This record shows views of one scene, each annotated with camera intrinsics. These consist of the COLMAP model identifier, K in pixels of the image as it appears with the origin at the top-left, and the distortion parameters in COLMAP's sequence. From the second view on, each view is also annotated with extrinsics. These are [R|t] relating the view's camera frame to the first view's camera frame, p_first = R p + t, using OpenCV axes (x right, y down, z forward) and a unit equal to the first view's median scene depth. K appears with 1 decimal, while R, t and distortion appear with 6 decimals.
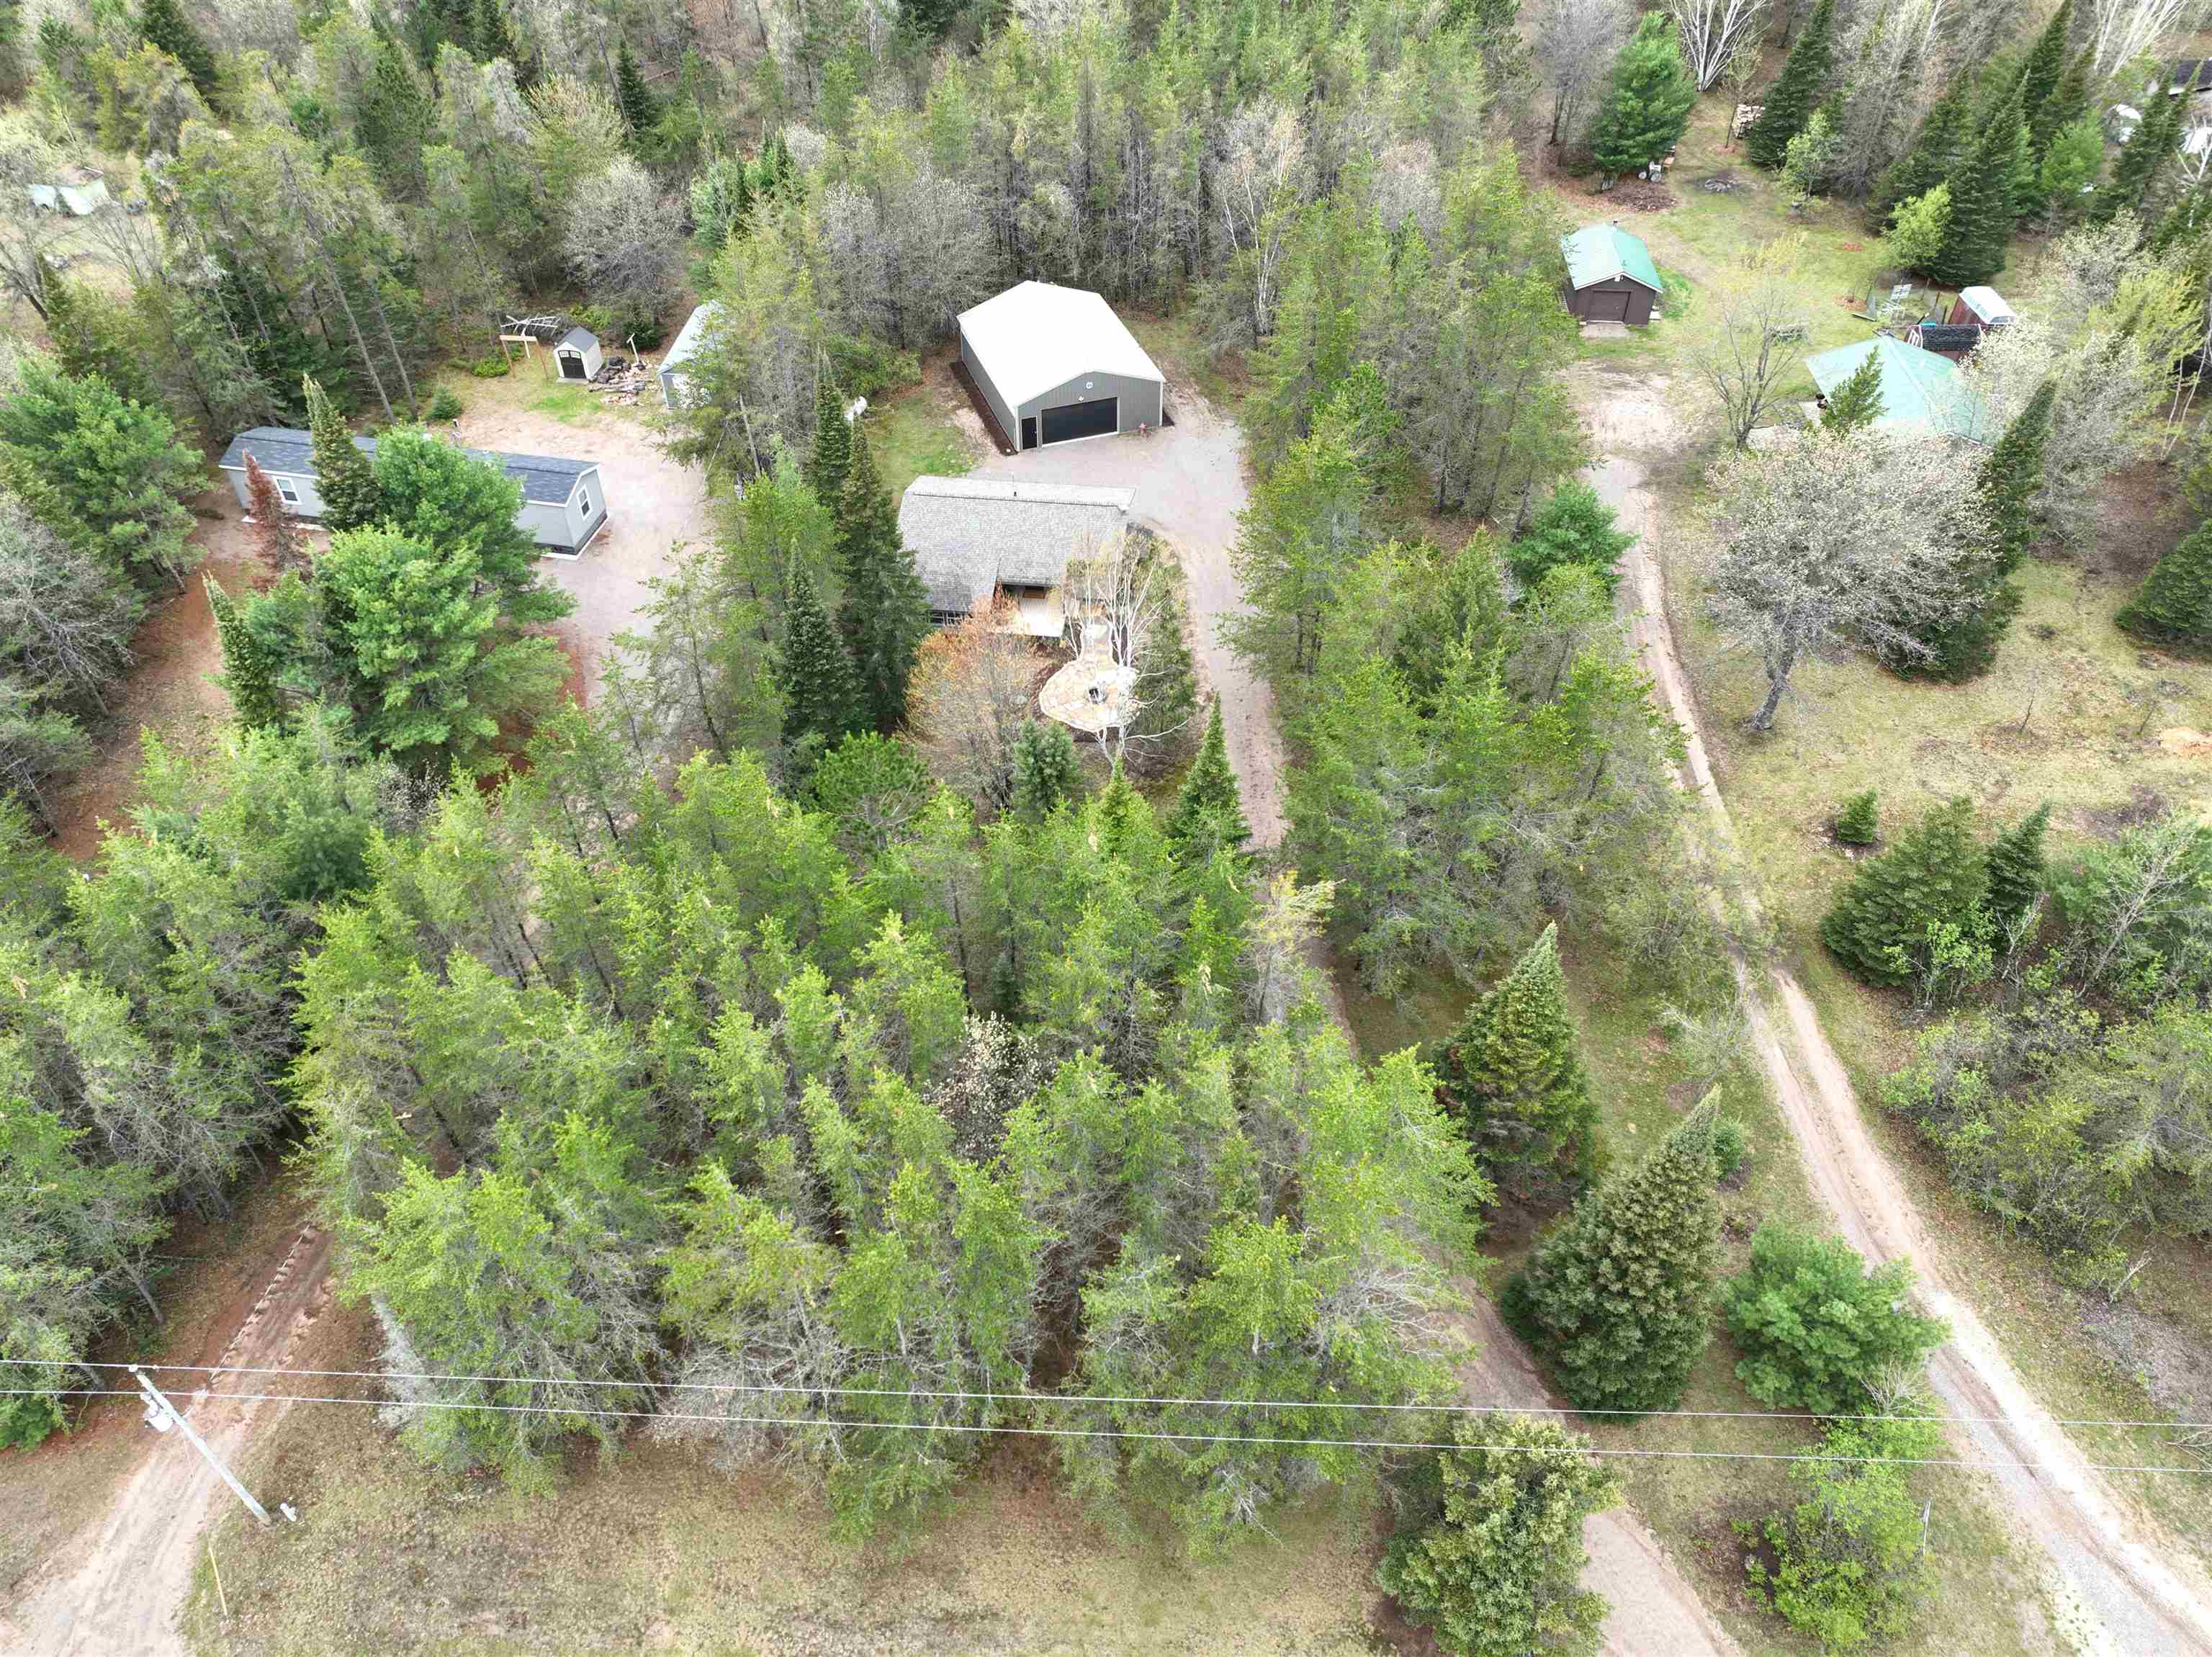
lens RADIAL K [[1544.6, 0, 1104.9], [0, 1544.6, 831.3], [0, 0, 1]] dist [-0.003100, -0.001421]
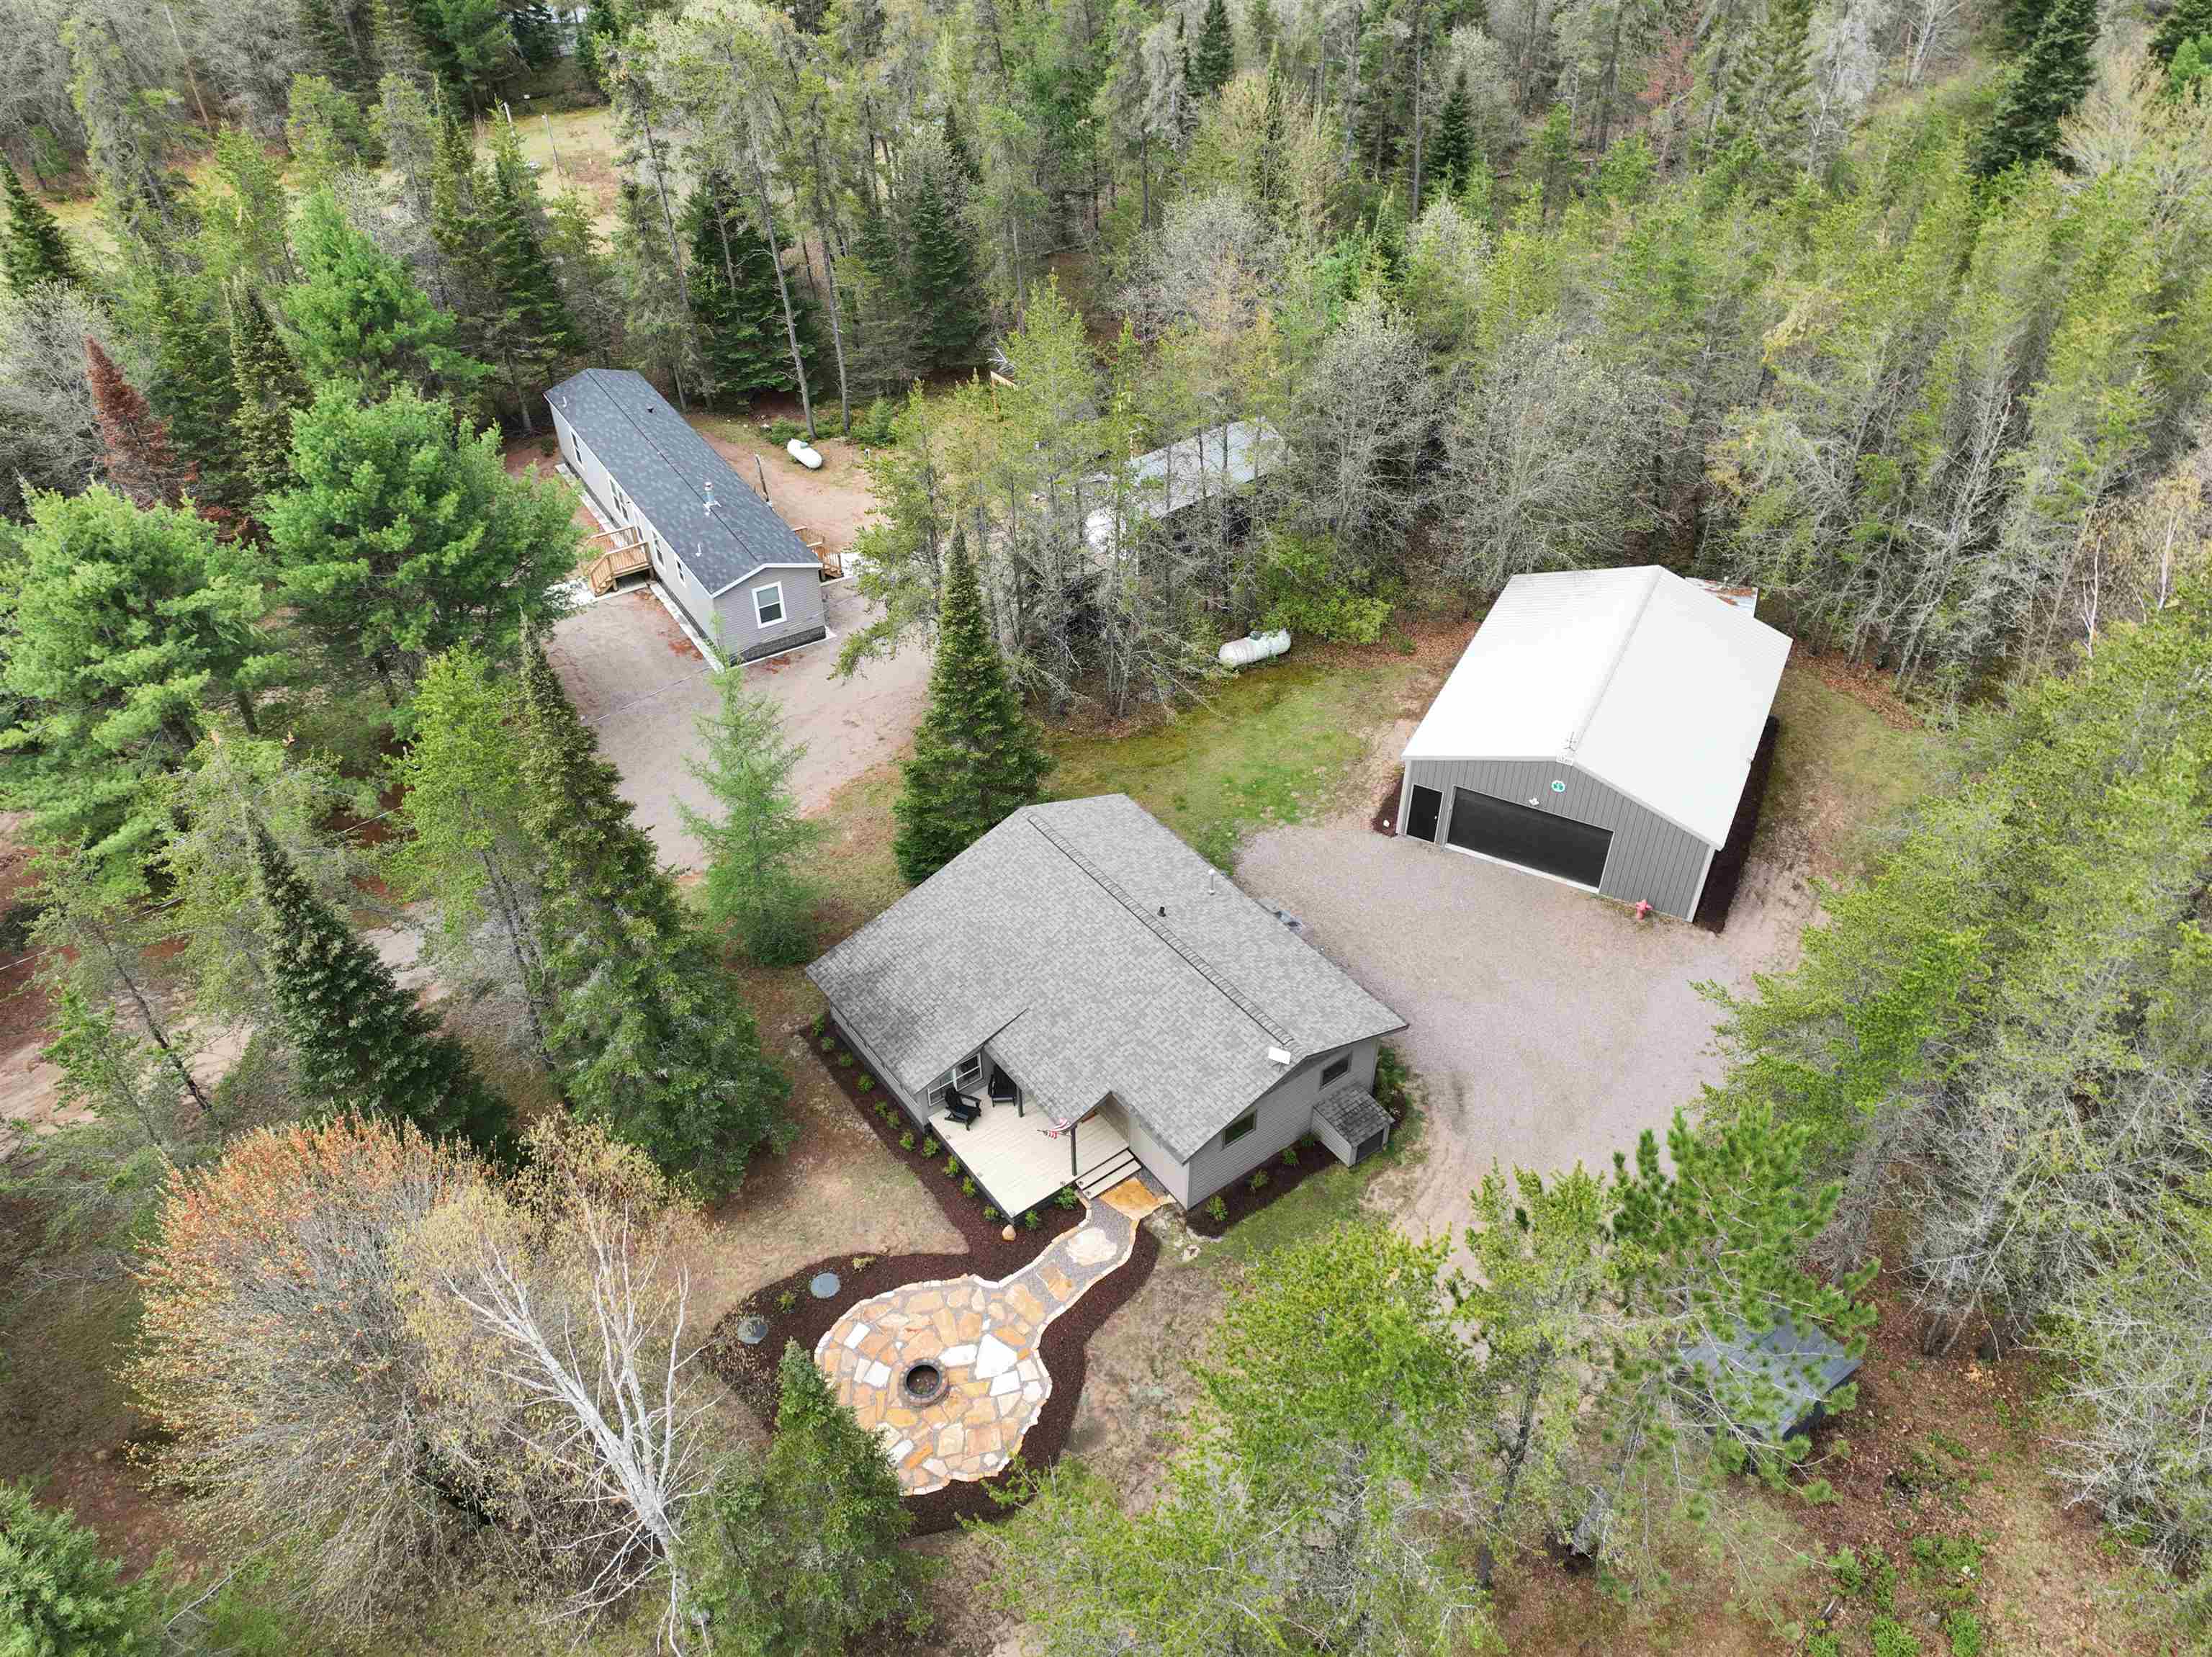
lens RADIAL K [[1544.6, 0, 1100.4], [0, 1544.6, 827.5], [0, 0, 1]] dist [-0.003100, -0.001421]
pose [[0.679155, 0.459828, -0.572108, 0.177762], [-0.500034, 0.860445, 0.097981, -0.246928], [0.537322, 0.219529, 0.814305, 0.505922]]
